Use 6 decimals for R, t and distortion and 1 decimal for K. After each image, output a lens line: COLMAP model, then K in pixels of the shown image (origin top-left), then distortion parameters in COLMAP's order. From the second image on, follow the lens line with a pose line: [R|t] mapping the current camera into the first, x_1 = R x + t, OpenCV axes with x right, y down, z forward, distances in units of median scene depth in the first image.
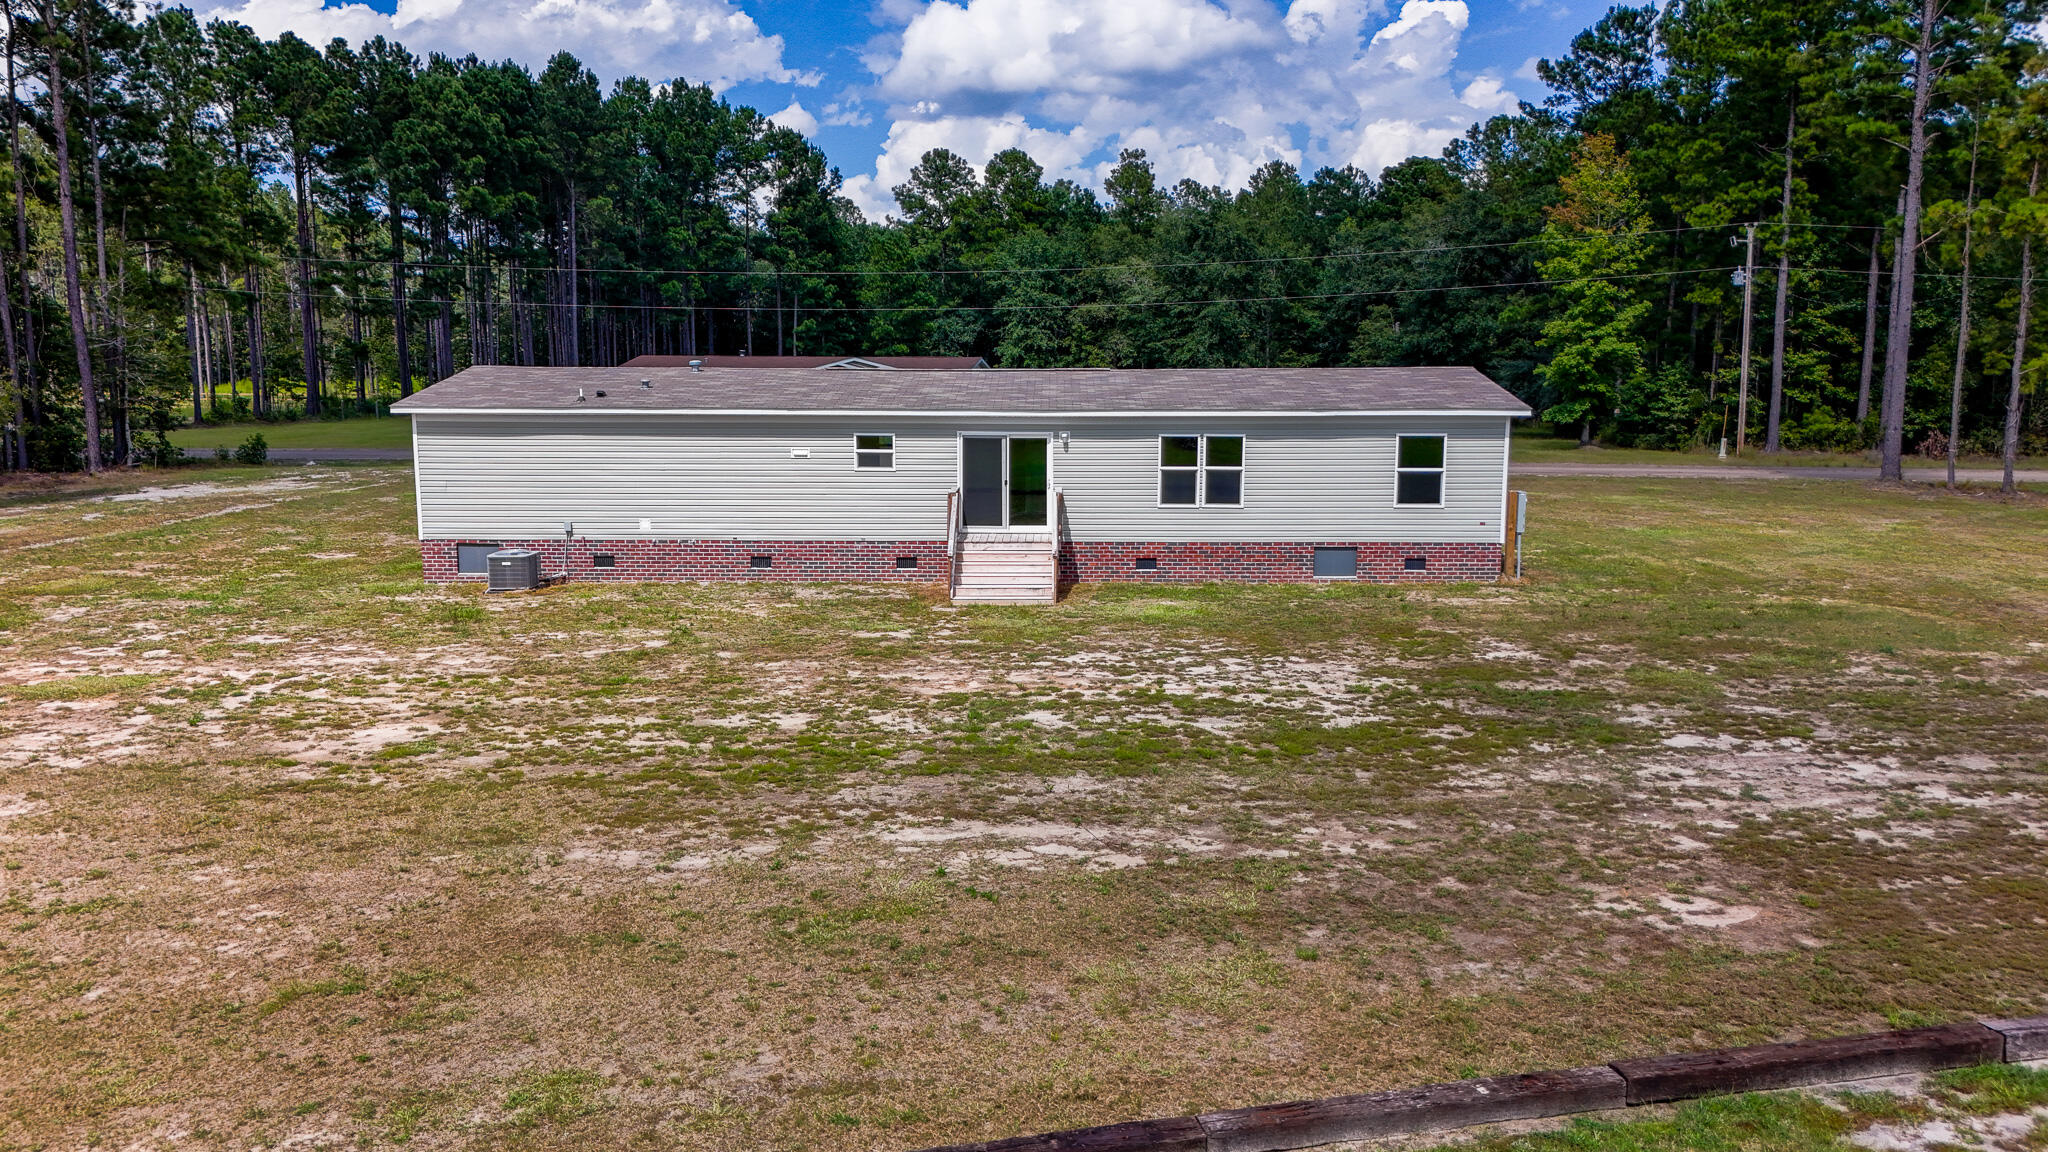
lens RADIAL K [[1540.3, 0, 1024.0], [0, 1540.3, 576.0], [0, 0, 1]] dist [0.103710, -0.116322]
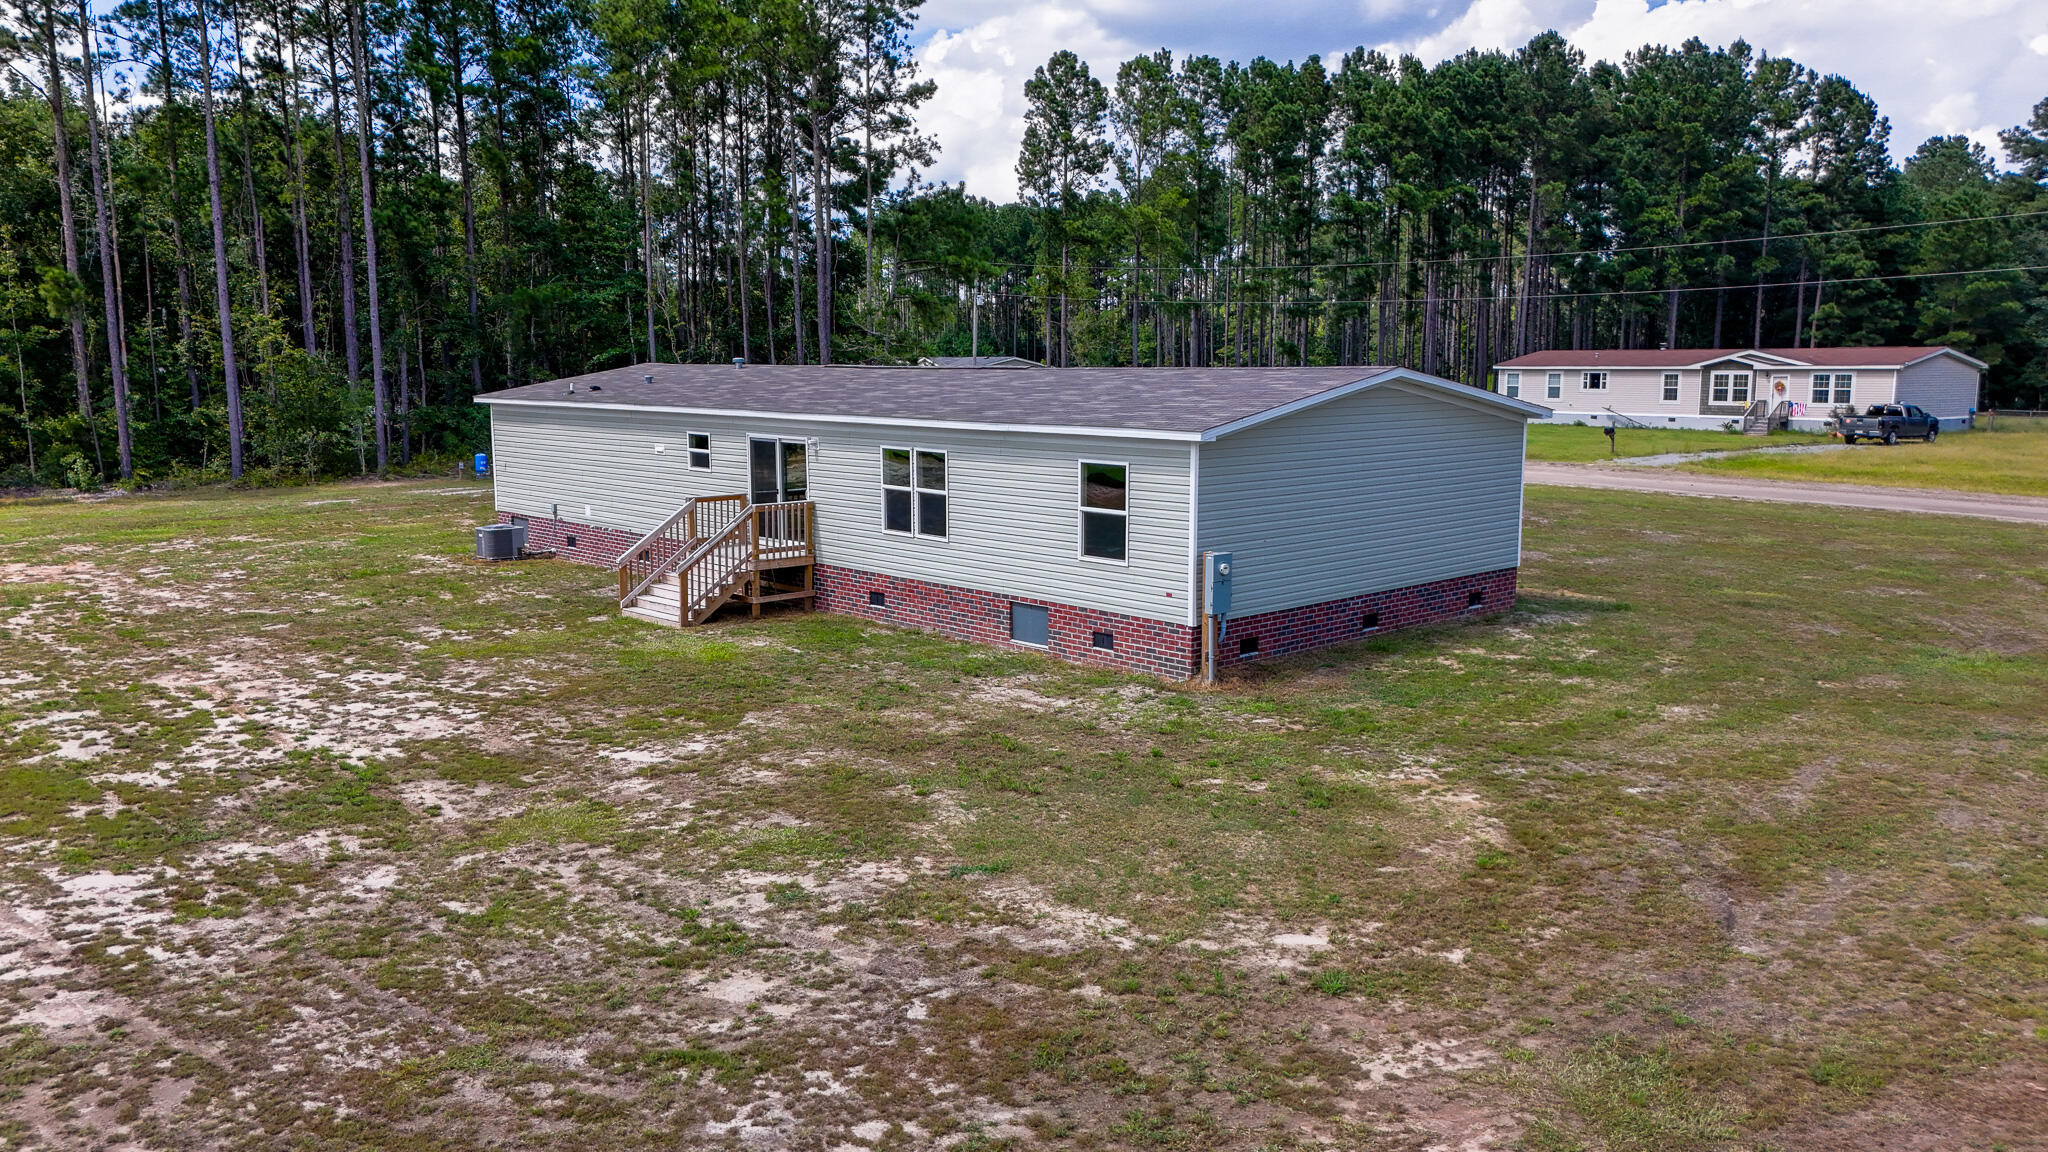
lens RADIAL K [[1545.0, 0, 1031.0], [0, 1545.0, 586.7], [0, 0, 1]] dist [0.046664, -0.009277]
pose [[0.701479, 0.104497, -0.704987, 0.723975], [-0.097715, 0.993953, 0.050099, -0.064455], [0.705959, 0.033744, 0.707448, 0.462698]]
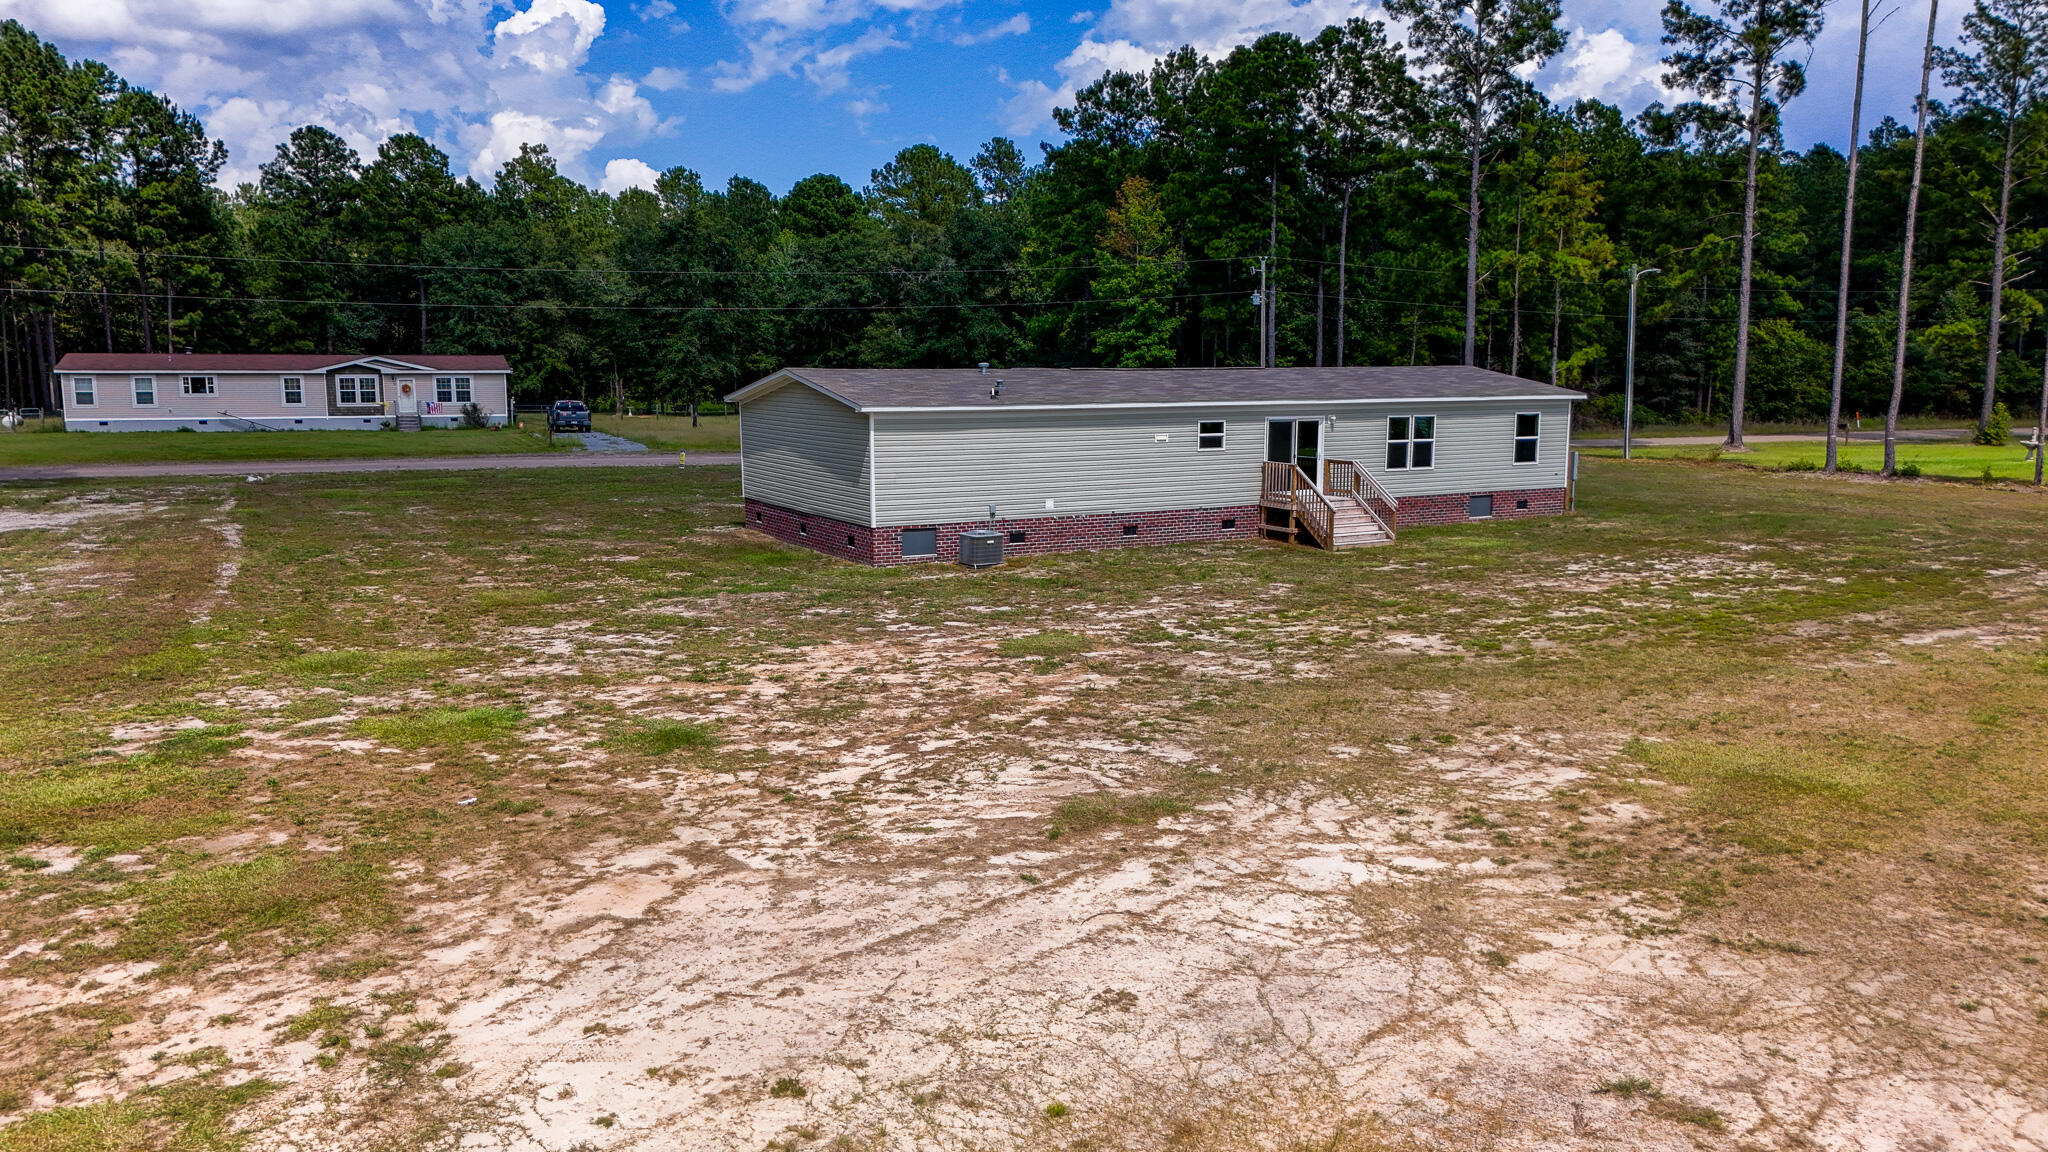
lens RADIAL K [[1545.0, 0, 1031.0], [0, 1545.0, 586.7], [0, 0, 1]] dist [0.046664, -0.009277]
pose [[0.856380, -0.075314, 0.510823, -0.852429], [0.071854, 0.997062, 0.026543, -0.002967], [-0.511321, 0.013973, 0.859276, 0.011525]]
